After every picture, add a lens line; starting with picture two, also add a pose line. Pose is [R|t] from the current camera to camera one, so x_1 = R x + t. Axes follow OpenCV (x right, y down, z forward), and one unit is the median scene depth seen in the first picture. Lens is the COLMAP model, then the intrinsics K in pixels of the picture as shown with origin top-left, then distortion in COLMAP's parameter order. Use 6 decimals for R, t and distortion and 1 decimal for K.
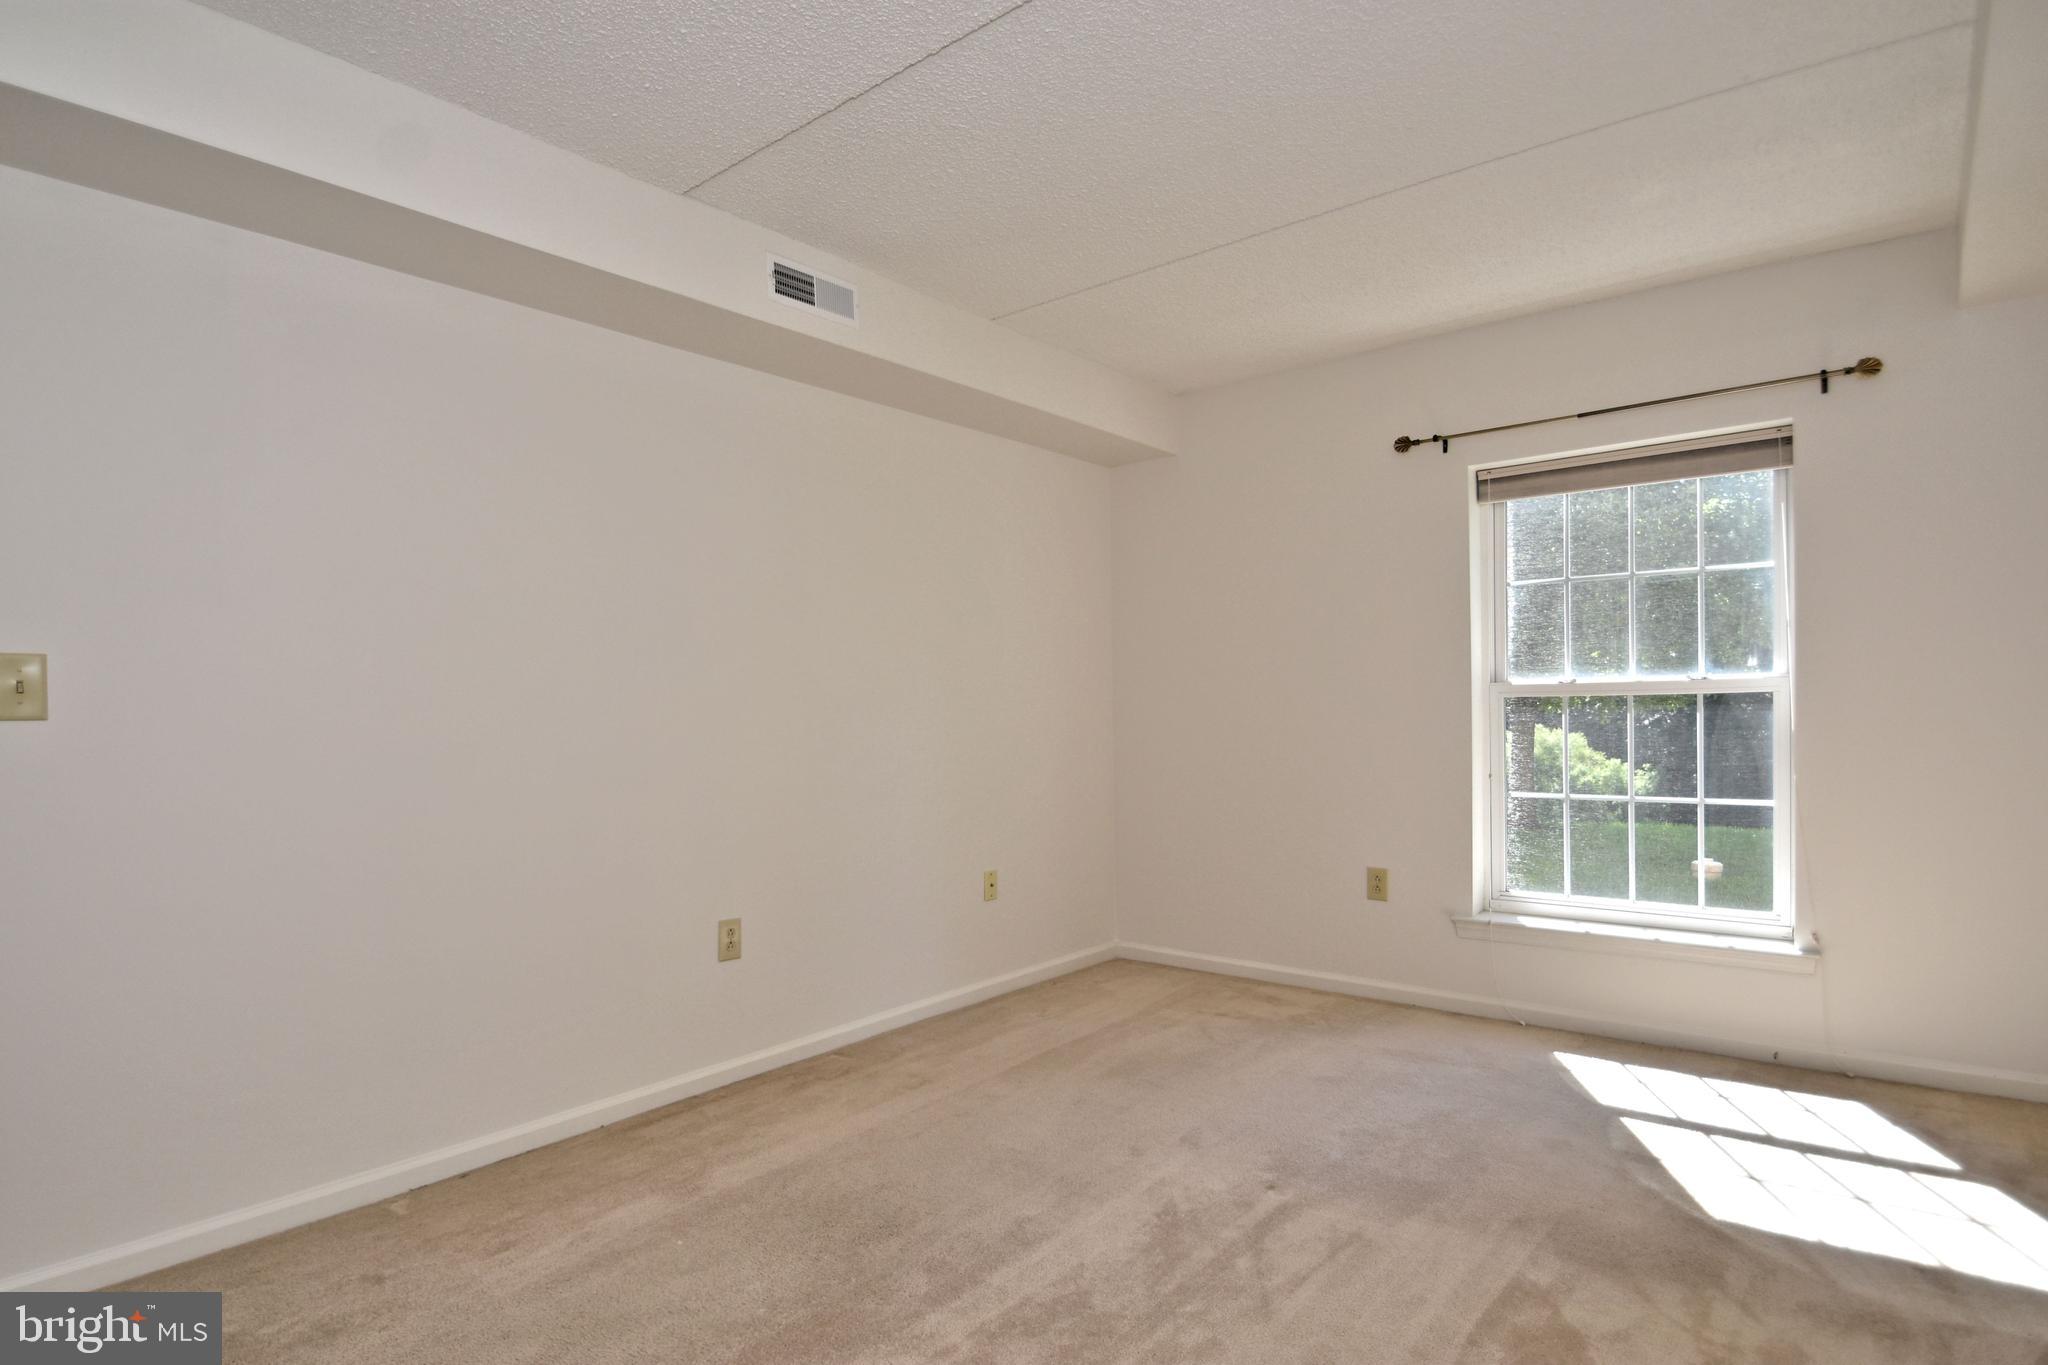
lens RADIAL K [[1051.7, 0, 1025.2], [0, 1051.7, 715.2], [0, 0, 1]] dist [-0.002240, -0.021823]
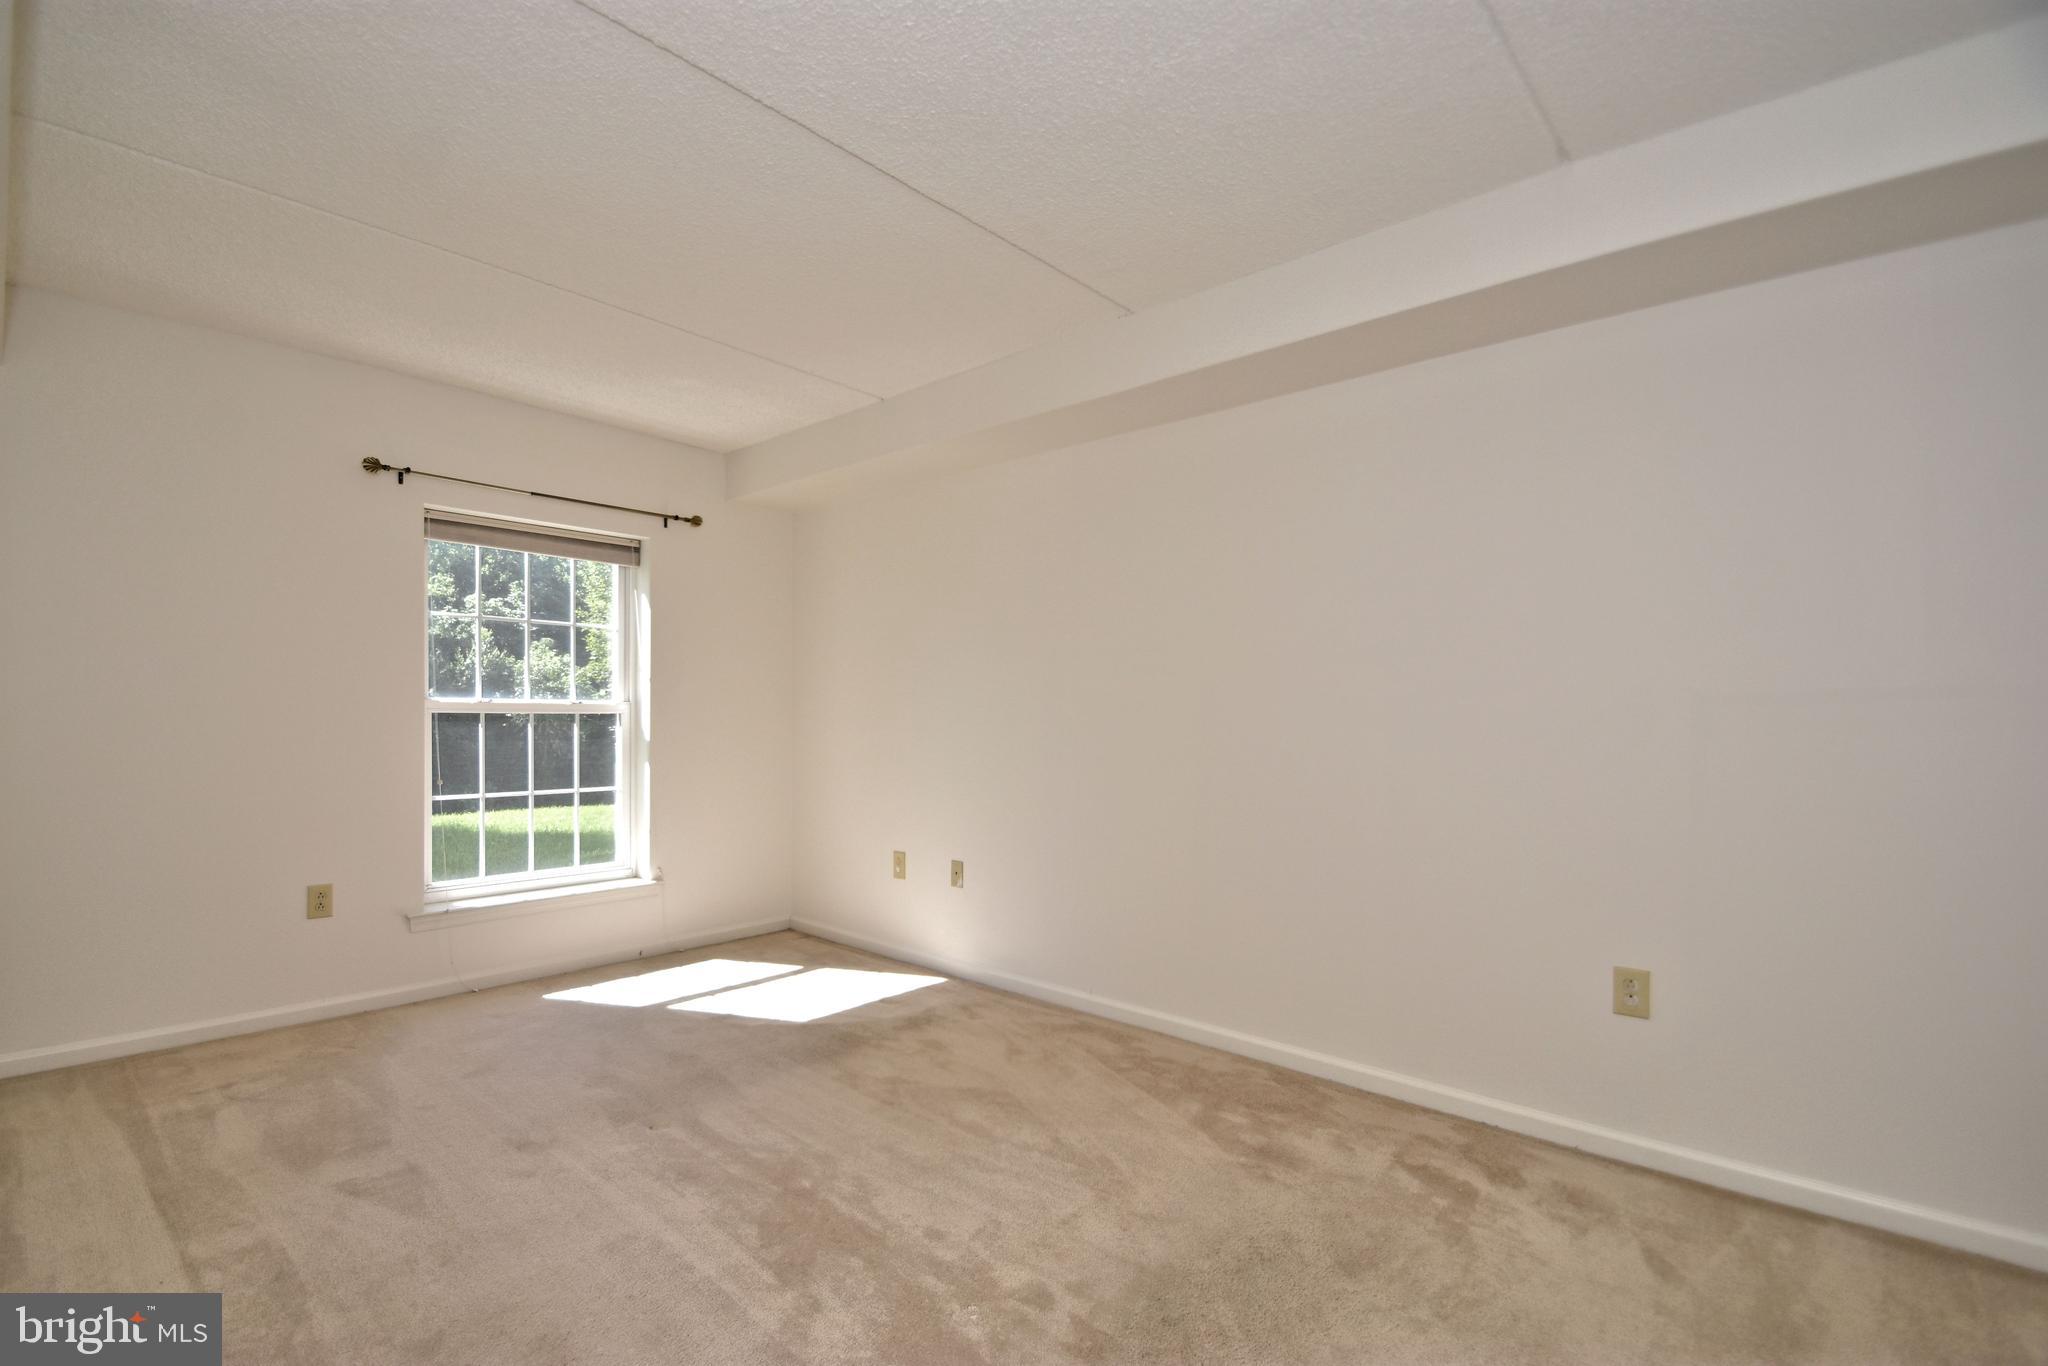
lens RADIAL K [[923.8, 0, 952.5], [0, 923.8, 724.1], [0, 0, 1]] dist [-0.028187, 0.000014]
pose [[0.074227, 0.008185, 0.997208, -0.558973], [-0.001622, 0.999966, -0.008087, 0.002282], [-0.997240, -0.001018, 0.074238, 0.423424]]
